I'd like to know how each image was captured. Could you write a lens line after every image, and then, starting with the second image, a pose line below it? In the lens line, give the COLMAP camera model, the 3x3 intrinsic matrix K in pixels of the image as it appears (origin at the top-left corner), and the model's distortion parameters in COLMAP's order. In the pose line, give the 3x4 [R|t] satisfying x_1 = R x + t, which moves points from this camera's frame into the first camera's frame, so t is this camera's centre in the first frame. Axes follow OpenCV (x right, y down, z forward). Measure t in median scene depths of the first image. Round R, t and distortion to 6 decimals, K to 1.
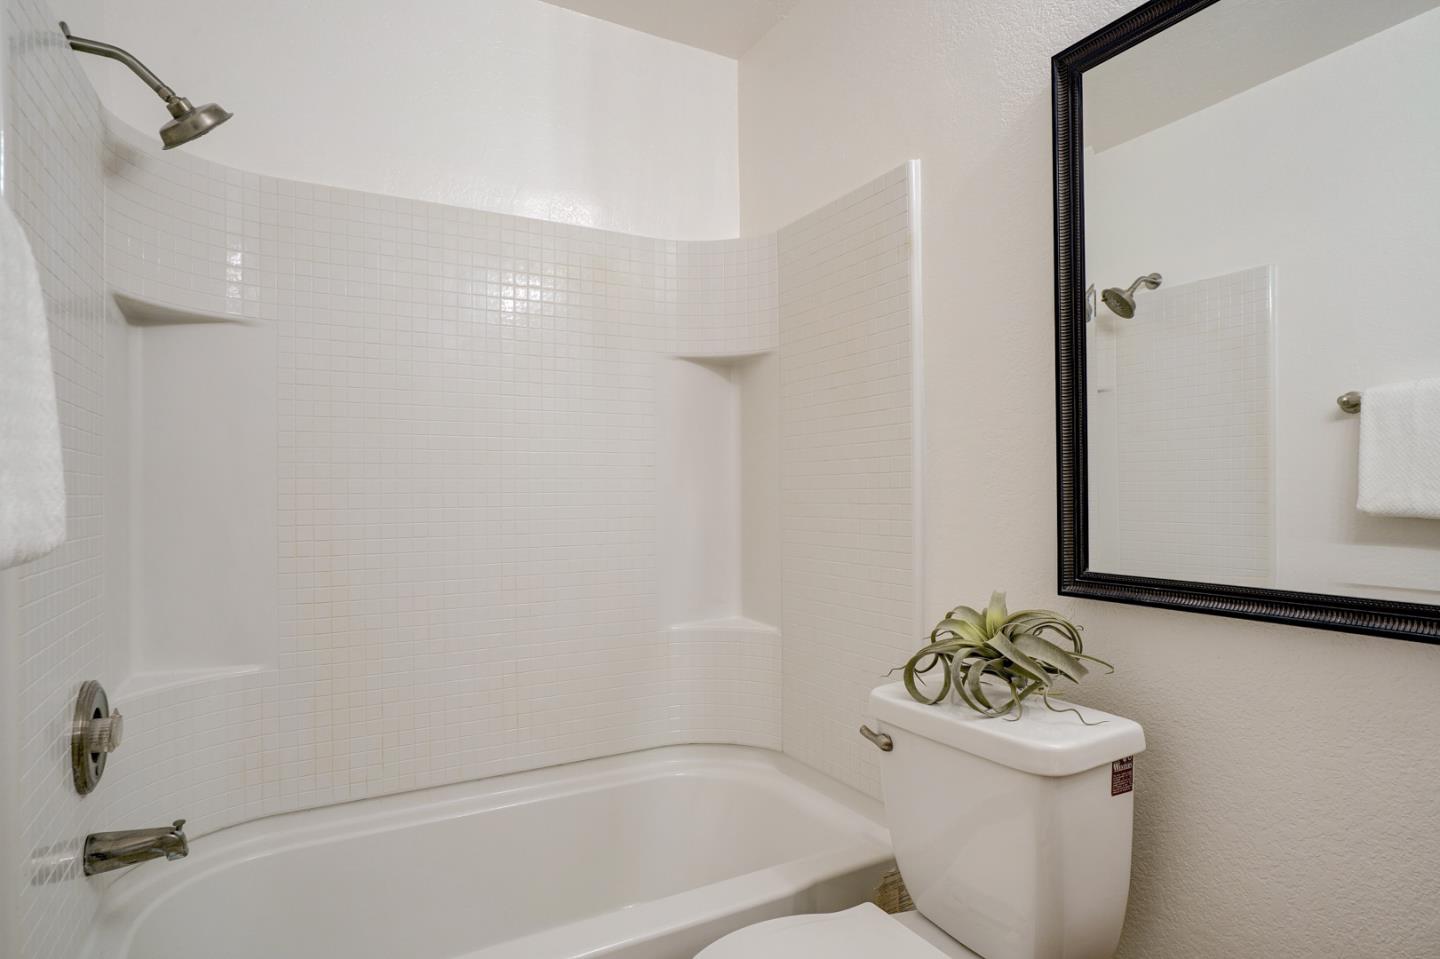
lens RADIAL K [[670.2, 0, 712.8], [0, 670.2, 492.3], [0, 0, 1]] dist [-0.058812, 0.024016]
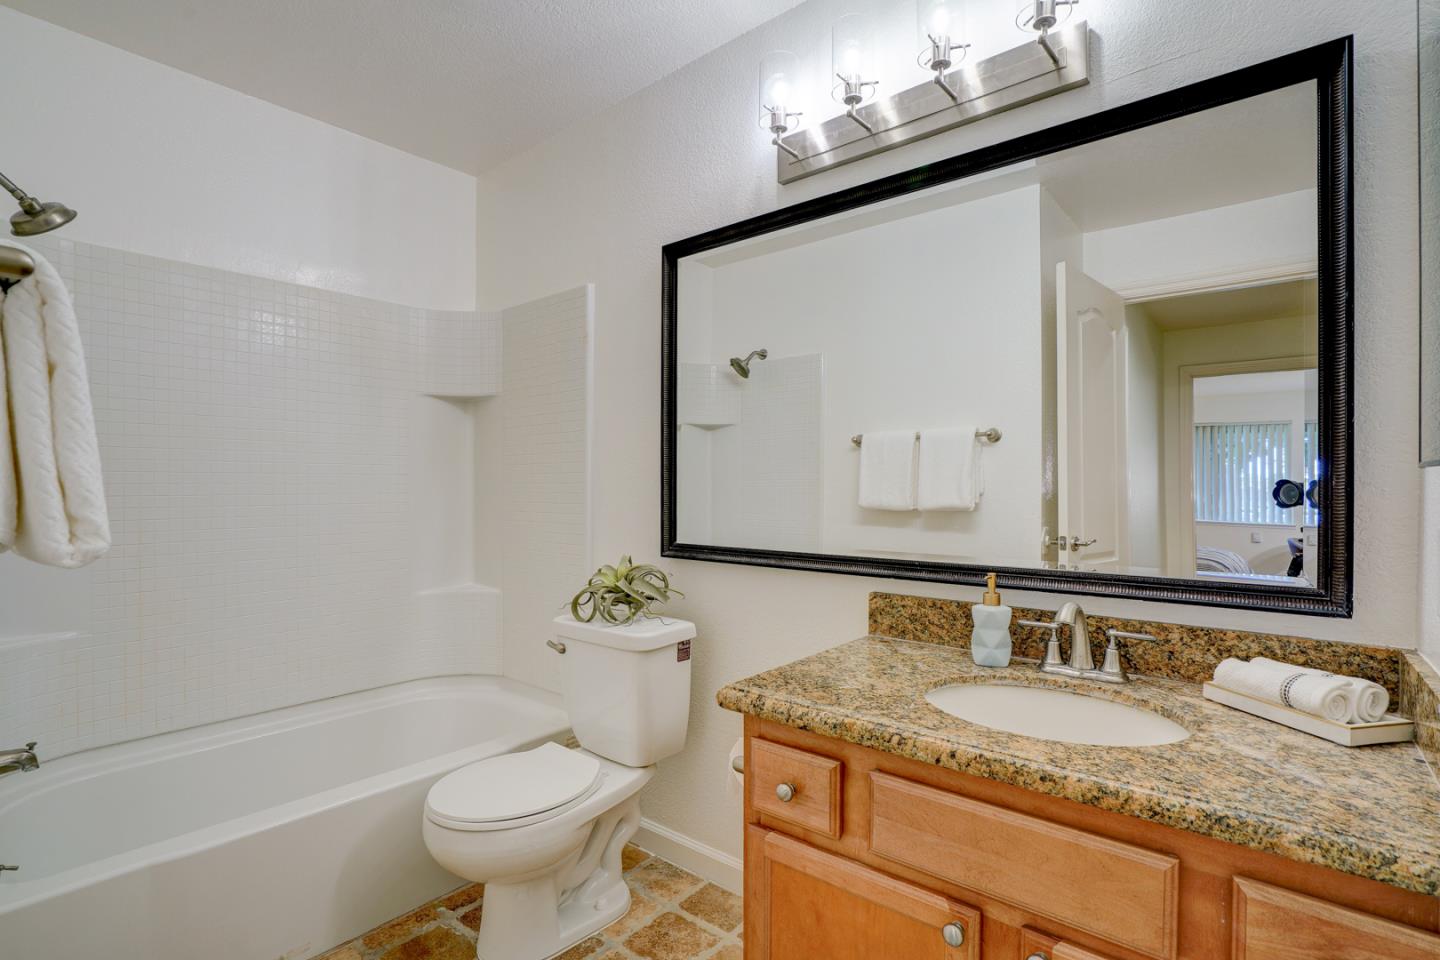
lens RADIAL K [[690.7, 0, 718.4], [0, 690.7, 487.1], [0, 0, 1]] dist [-0.070900, 0.022357]
pose [[0.934673, 0.005725, 0.355462, 0.017113], [-0.010099, 0.999894, 0.010449, -0.048324], [-0.355365, -0.013356, 0.934632, -0.747103]]
